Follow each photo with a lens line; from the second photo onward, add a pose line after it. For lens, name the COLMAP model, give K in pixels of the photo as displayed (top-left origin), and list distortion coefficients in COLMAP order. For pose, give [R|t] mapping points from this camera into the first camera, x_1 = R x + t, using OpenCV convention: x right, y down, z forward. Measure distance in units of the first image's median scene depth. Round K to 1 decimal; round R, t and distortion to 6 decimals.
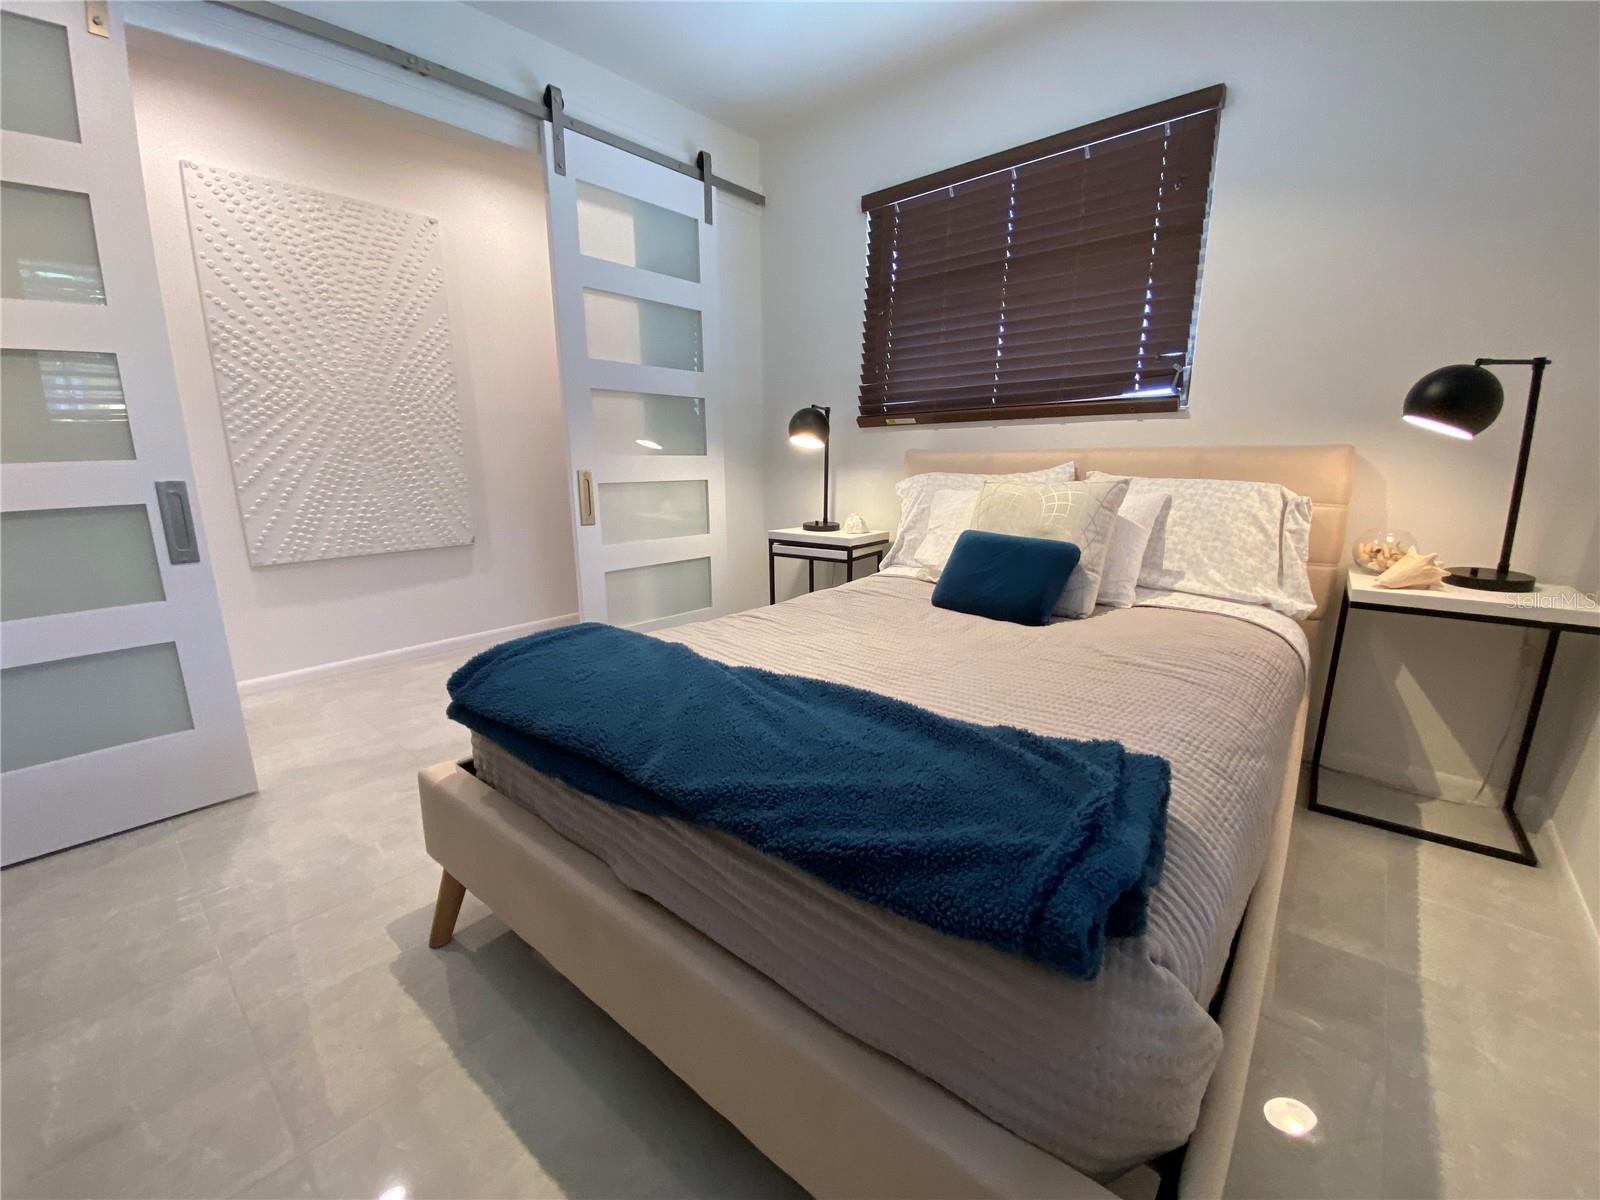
lens RADIAL K [[648.5, 0, 800.0], [0, 648.5, 600.0], [0, 0, 1]] dist [0.023604, -0.022094]
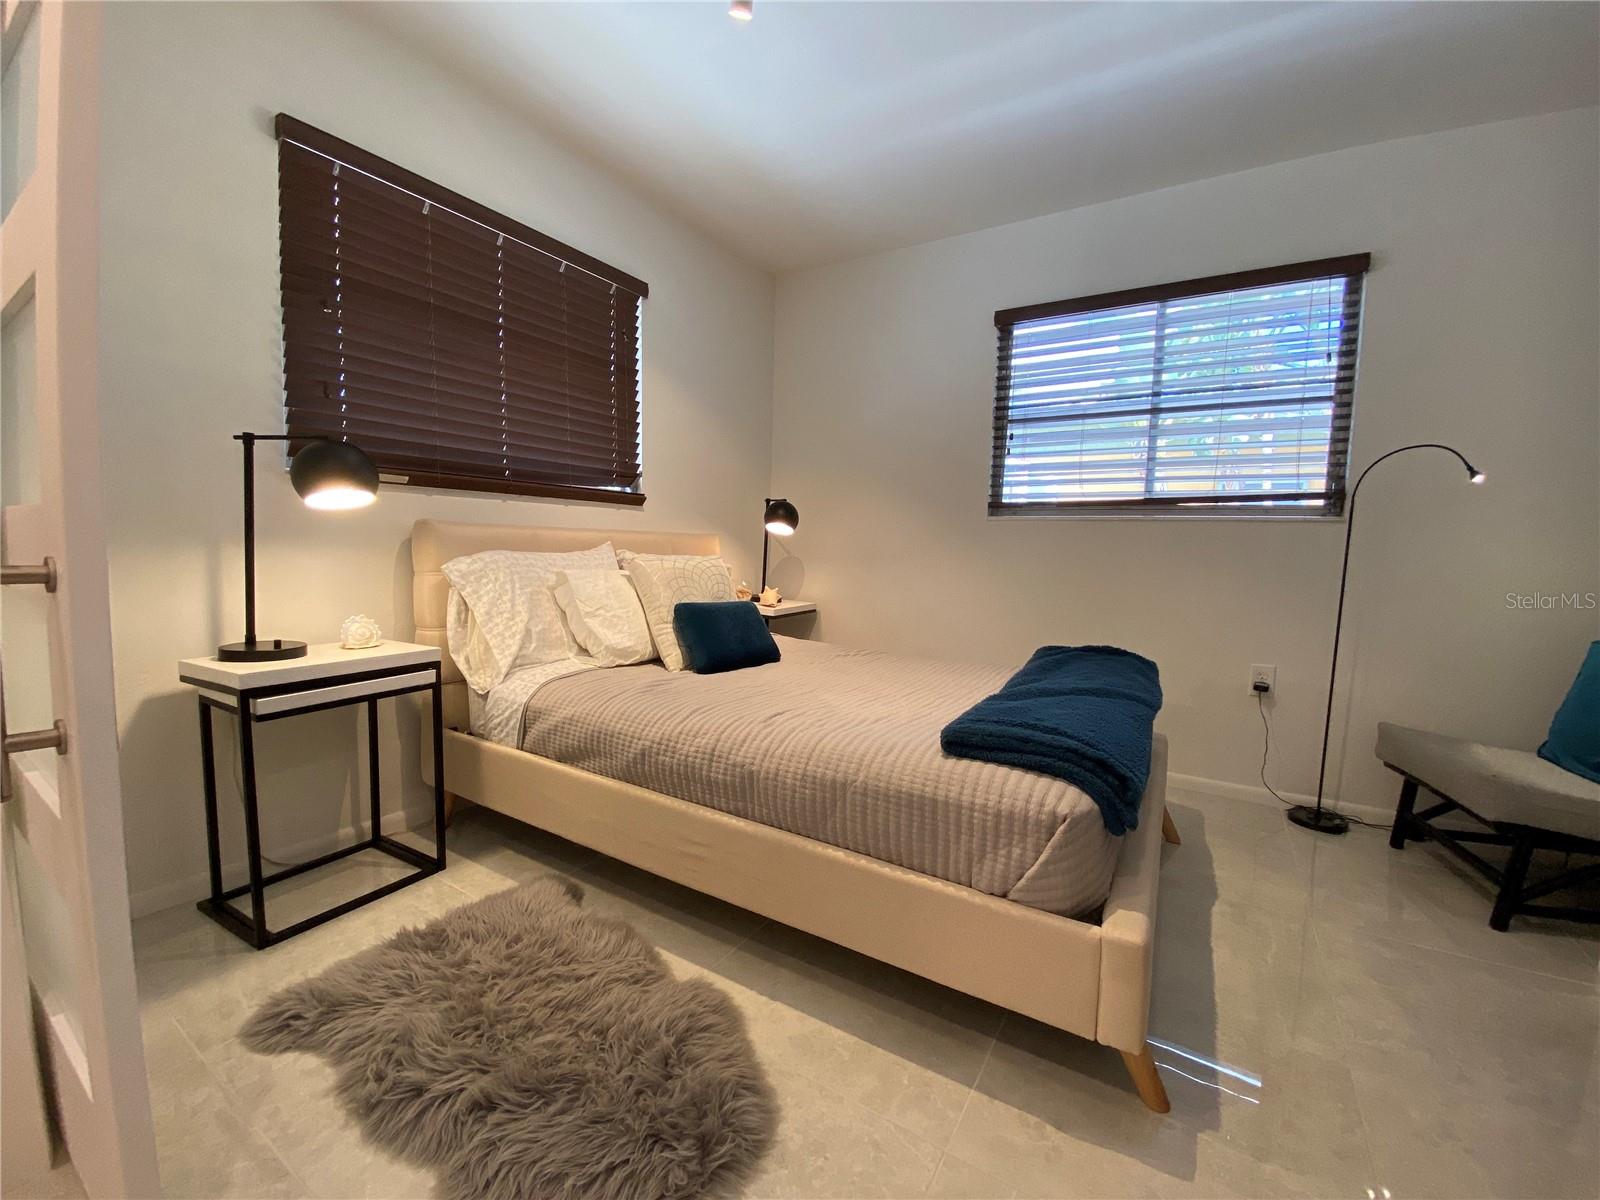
lens RADIAL K [[648.5, 0, 800.0], [0, 648.5, 600.0], [0, 0, 1]] dist [0.023604, -0.022094]
pose [[-0.150250, -0.087456, 0.984772, -0.681972], [0.181771, 0.976656, 0.114469, -0.164394], [-0.971794, 0.196202, -0.130846, 0.764863]]
